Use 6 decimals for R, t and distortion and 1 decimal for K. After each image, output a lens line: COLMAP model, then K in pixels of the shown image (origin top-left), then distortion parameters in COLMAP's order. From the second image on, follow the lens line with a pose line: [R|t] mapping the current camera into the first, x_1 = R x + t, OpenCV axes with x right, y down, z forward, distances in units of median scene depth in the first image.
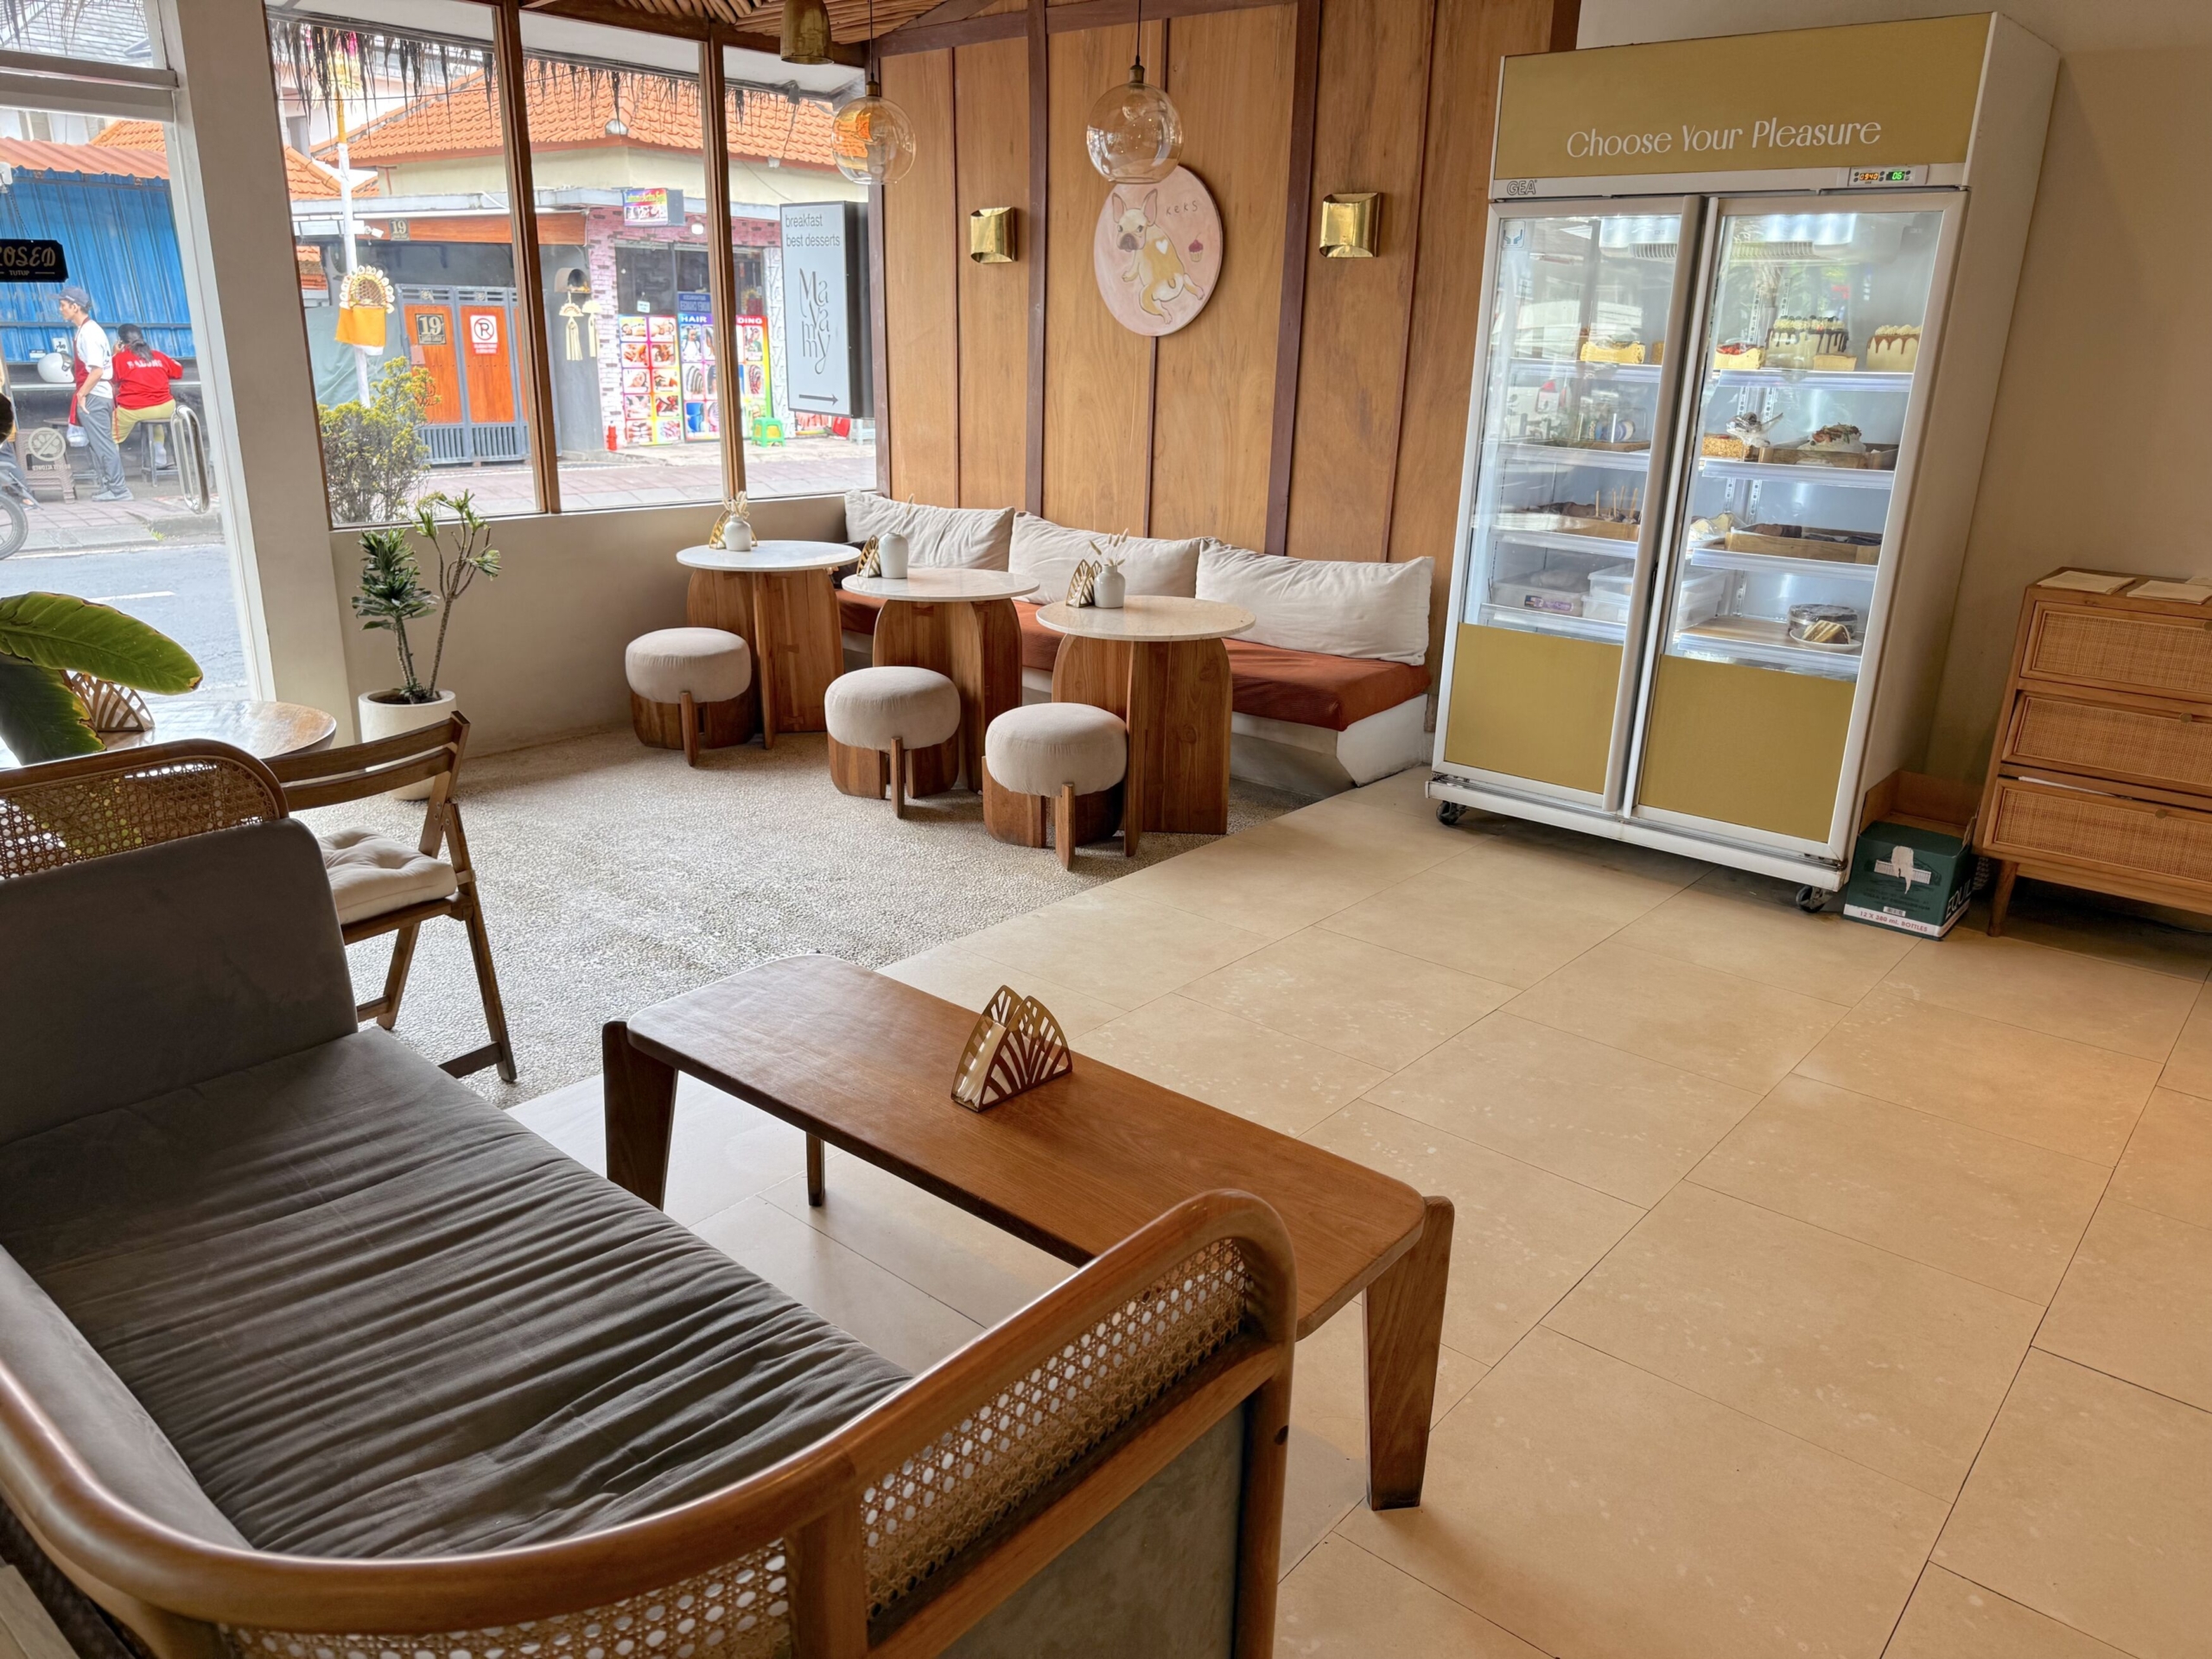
lens RADIAL K [[1615.7, 0, 1100.4], [0, 1615.7, 879.4], [0, 0, 1]] dist [0.006036, 0.001732]
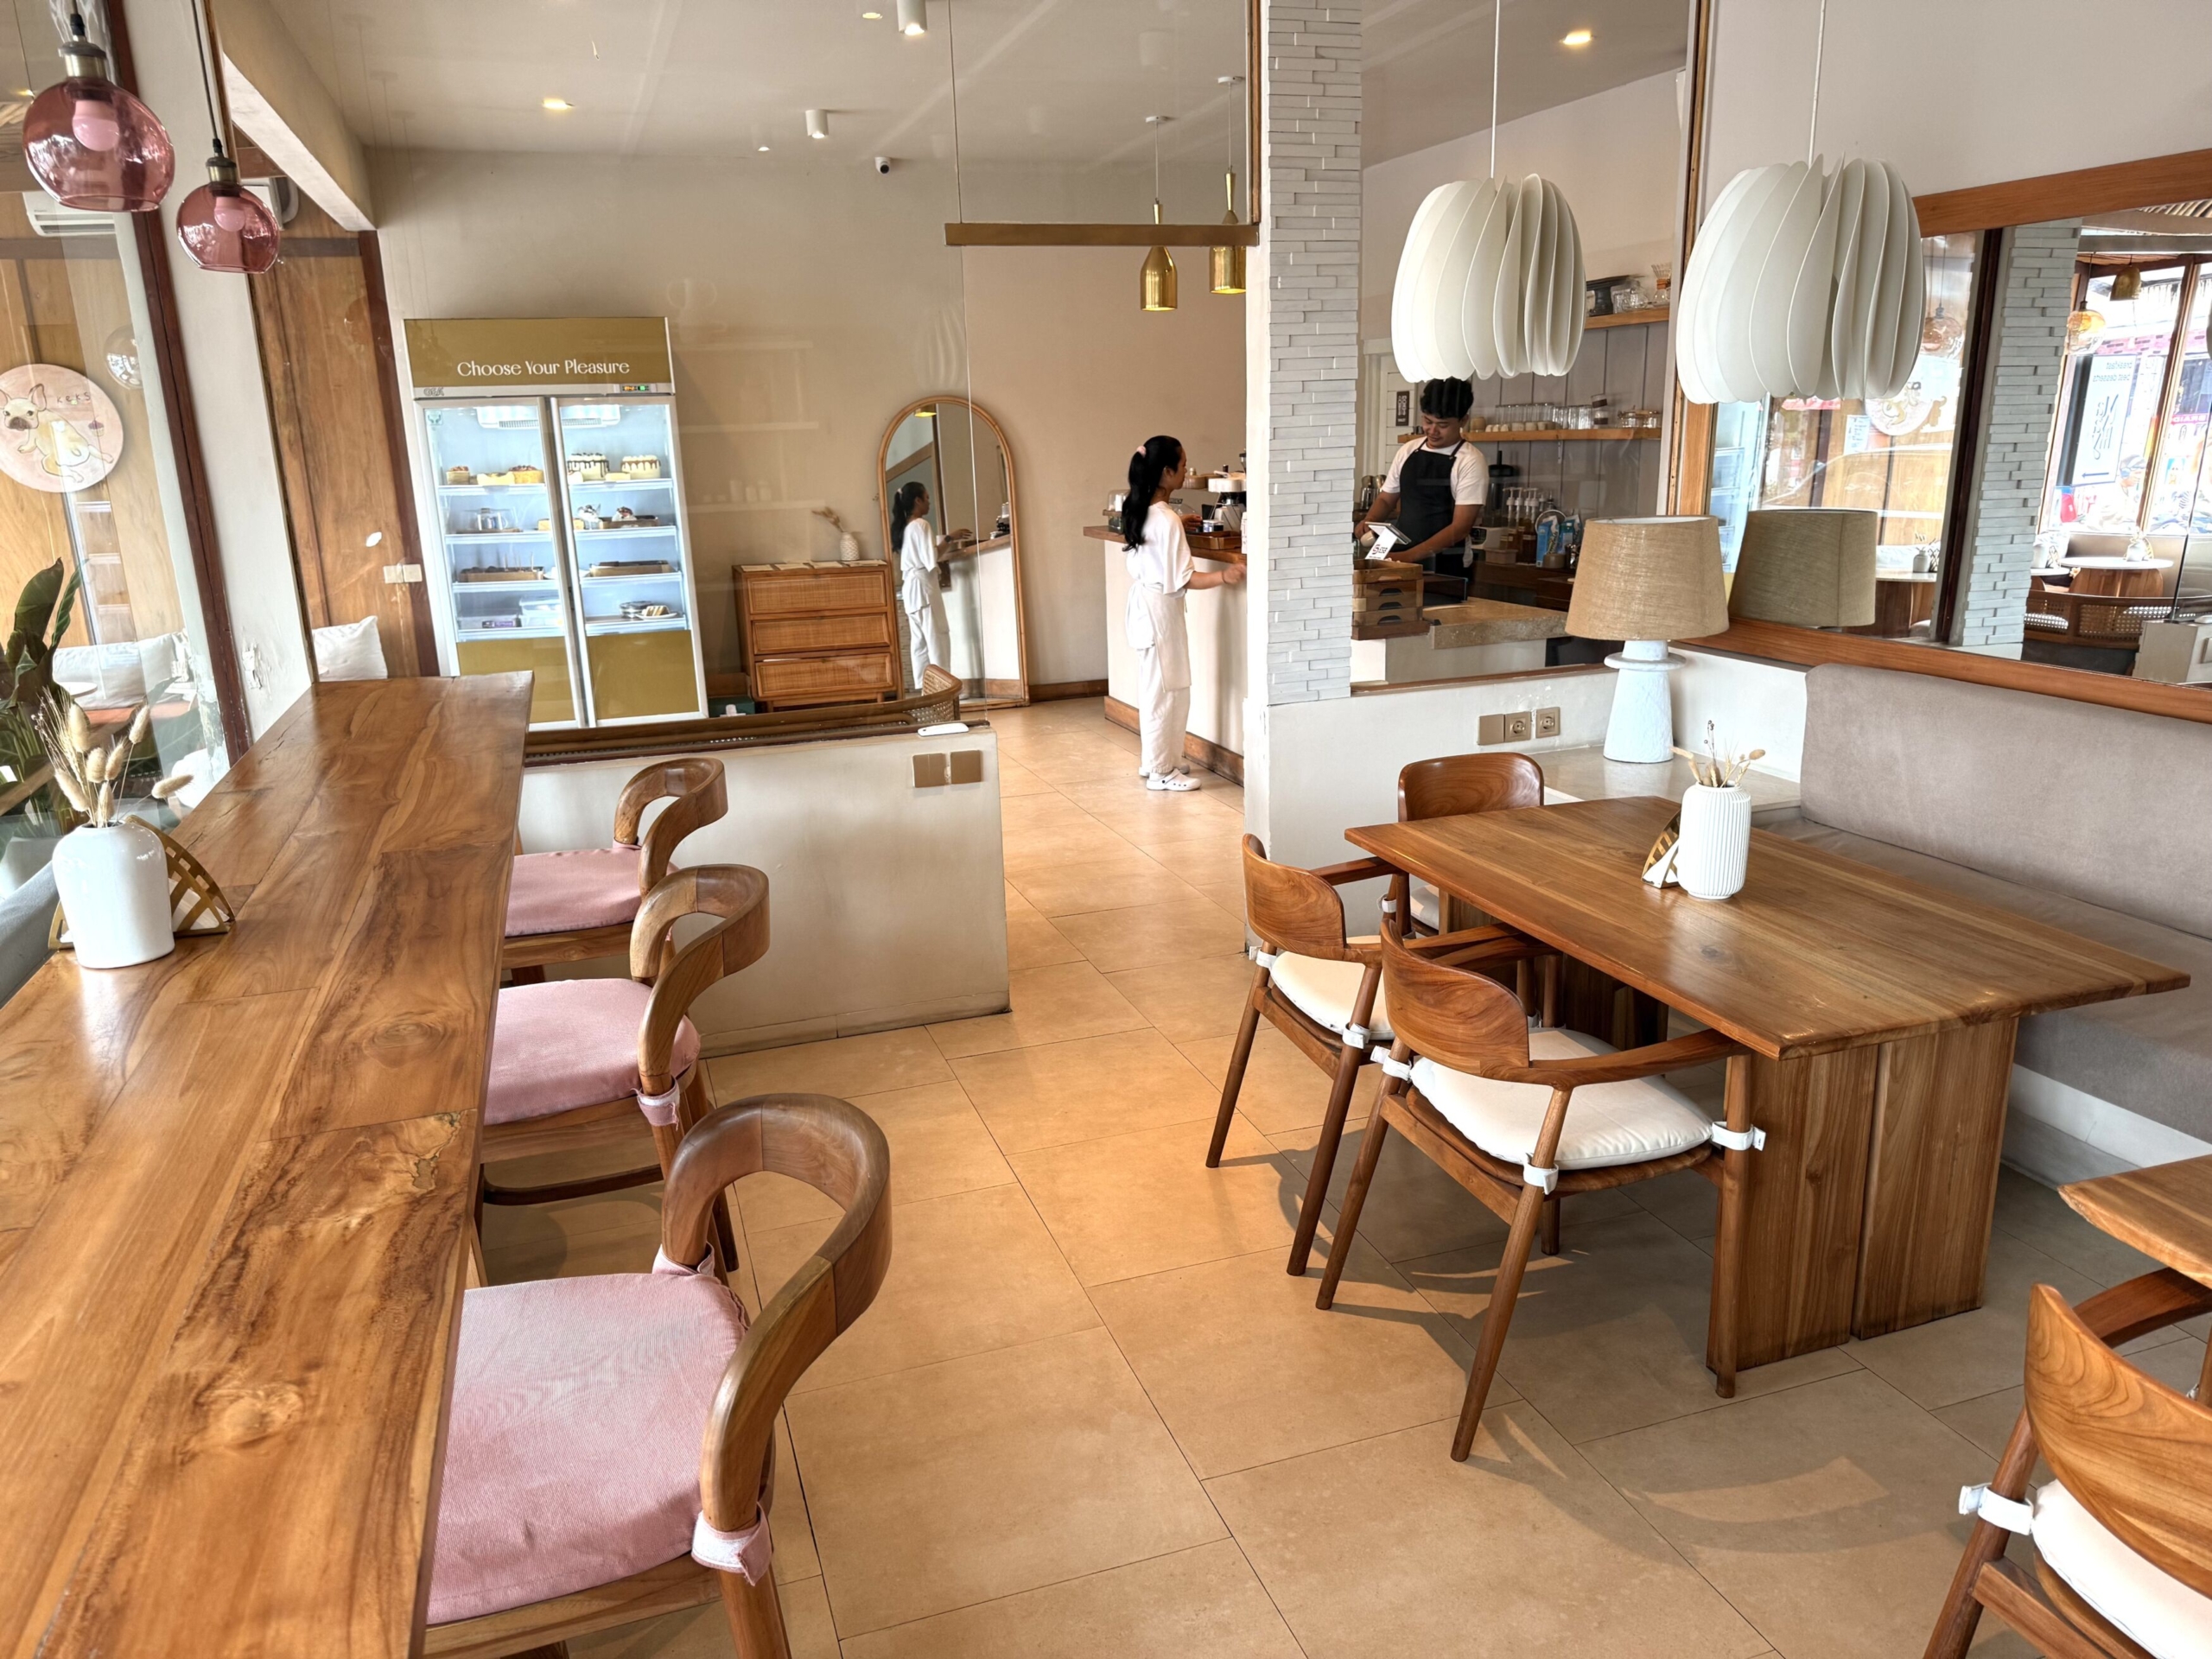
lens RADIAL K [[1565.8, 0, 1106.0], [0, 1565.8, 829.5], [0, 0, 1]] dist [0.003304, -0.000270]
pose [[0.524636, -0.253800, 0.812614, -0.643078], [0.316362, 0.944295, 0.090679, 0.071242], [-0.790362, 0.209507, 0.575704, -0.337510]]
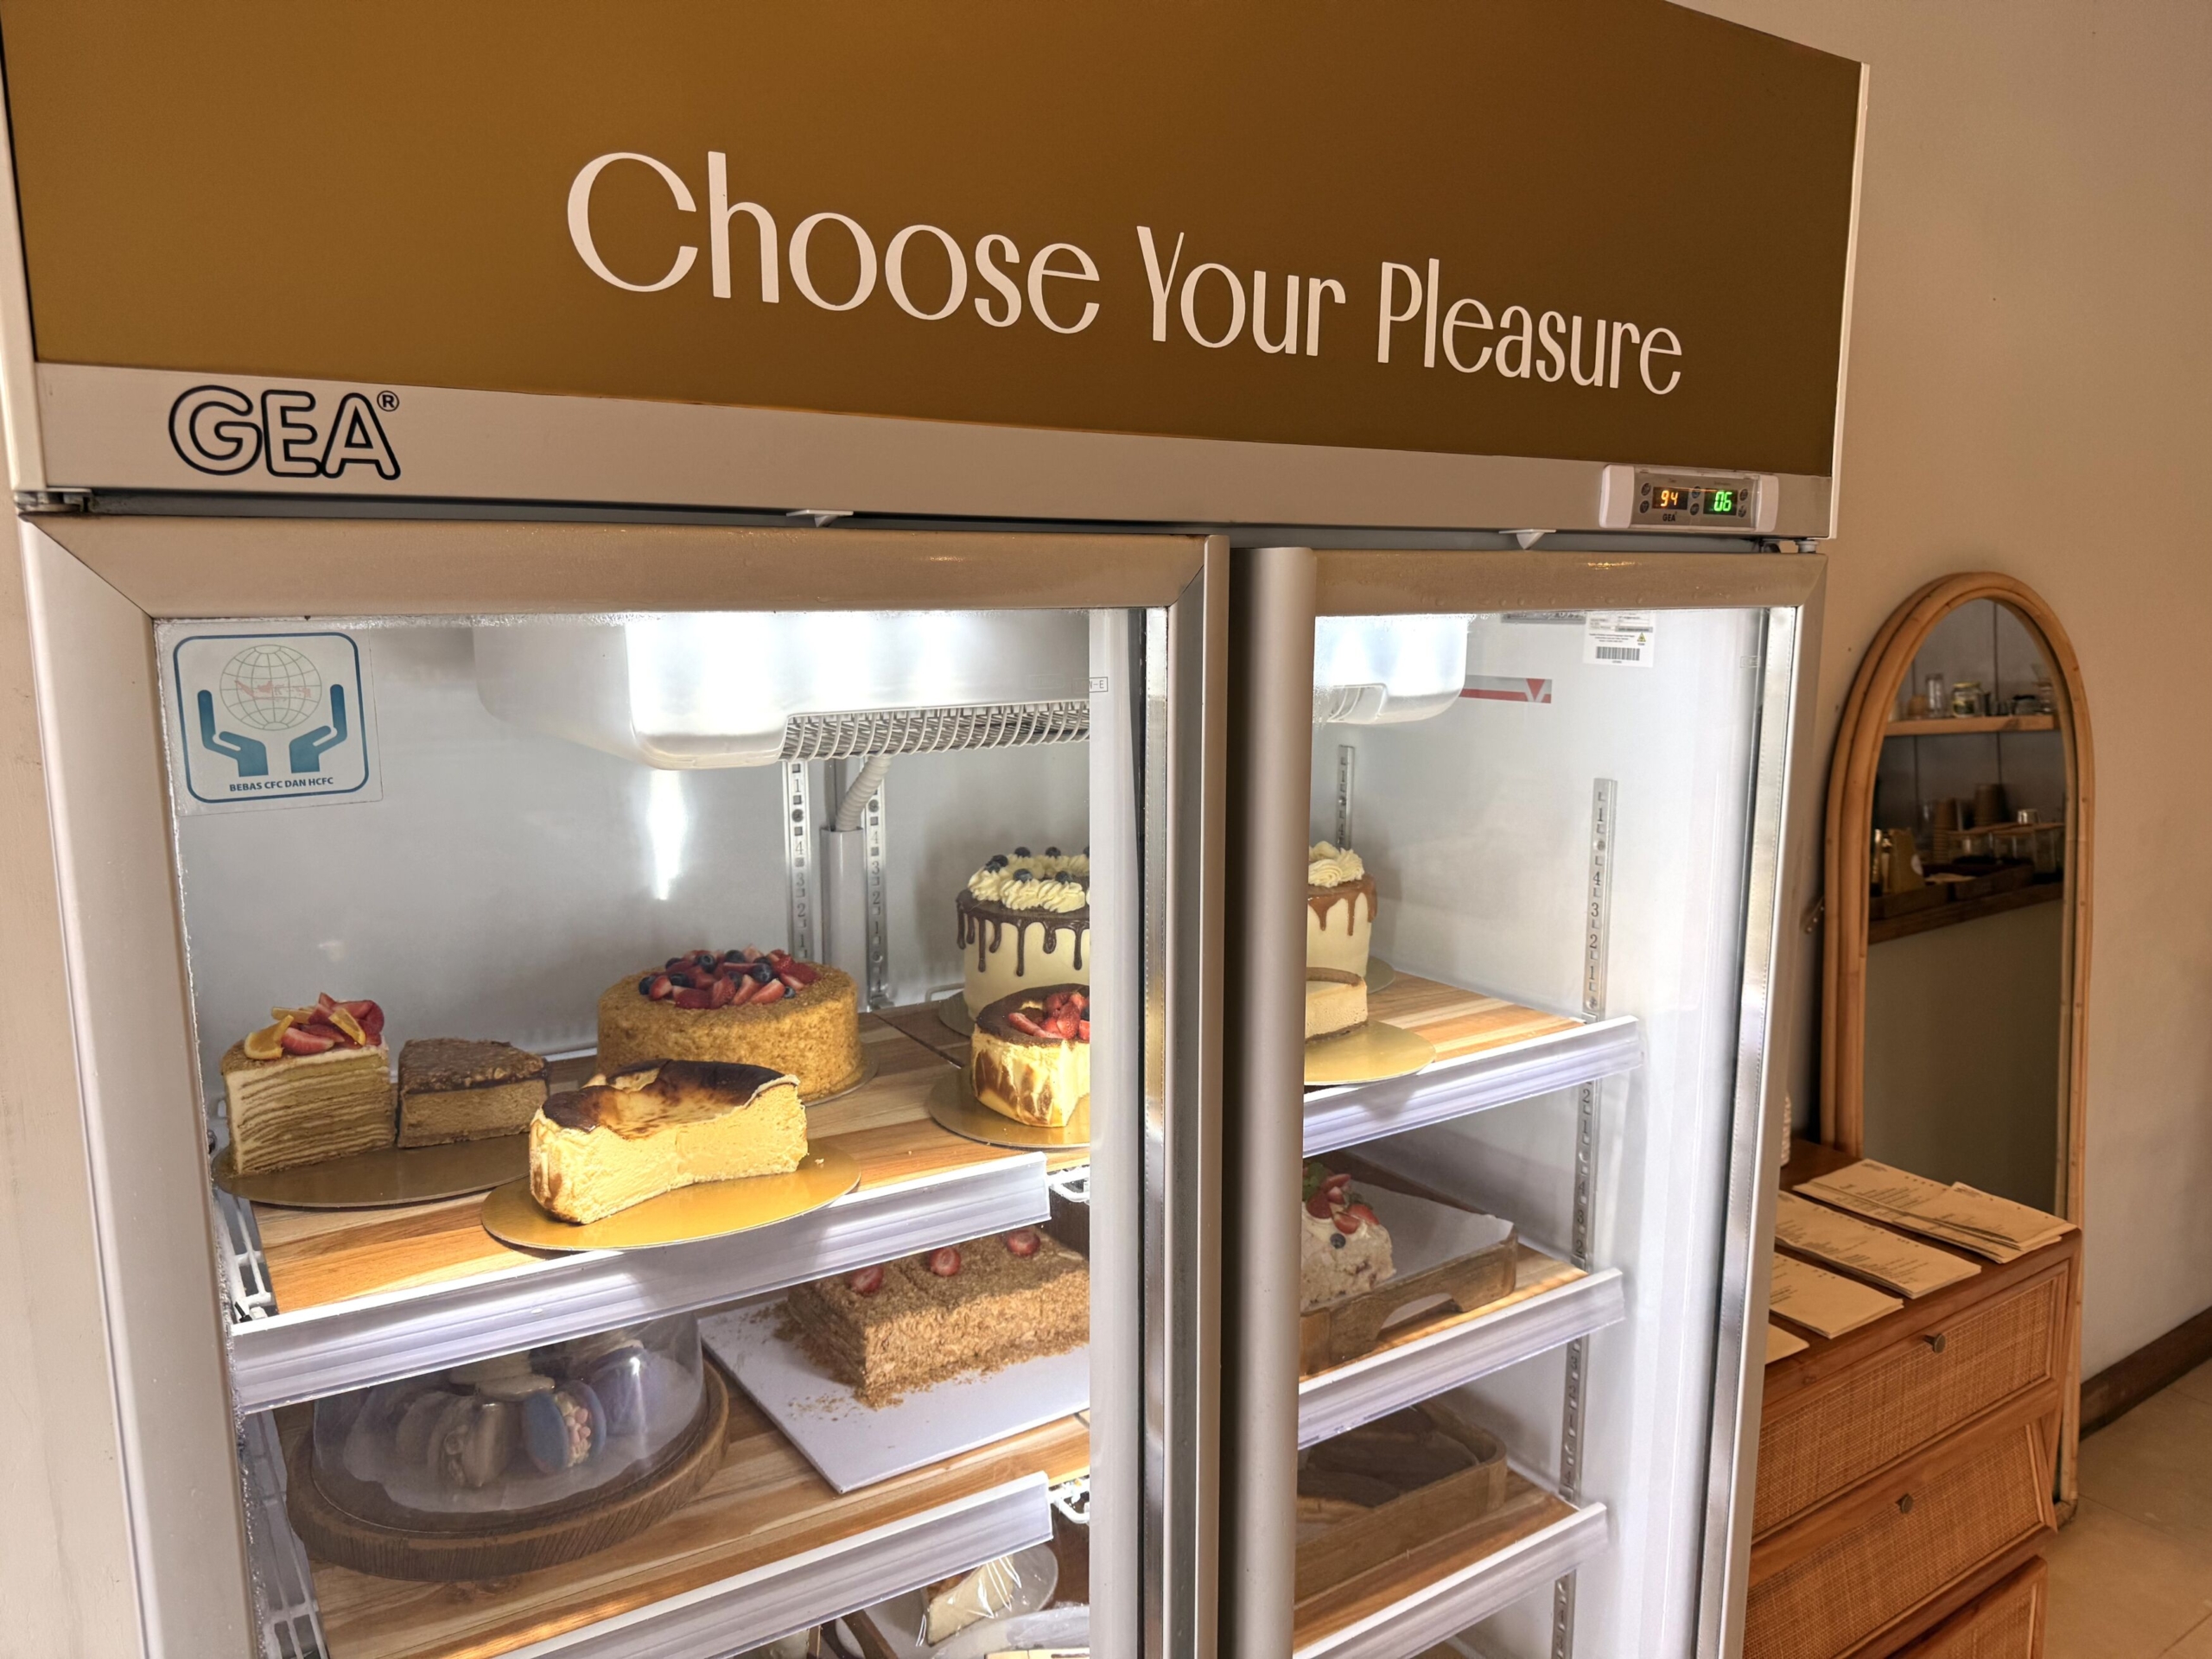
lens RADIAL K [[1565.8, 0, 1106.0], [0, 1565.8, 829.5], [0, 0, 1]] dist [0.003304, -0.000270]
pose [[0.285901, -0.173871, 0.942353, 0.105125], [0.320550, 0.944102, 0.076942, -0.286218], [-0.903055, 0.280073, 0.325654, 0.674081]]
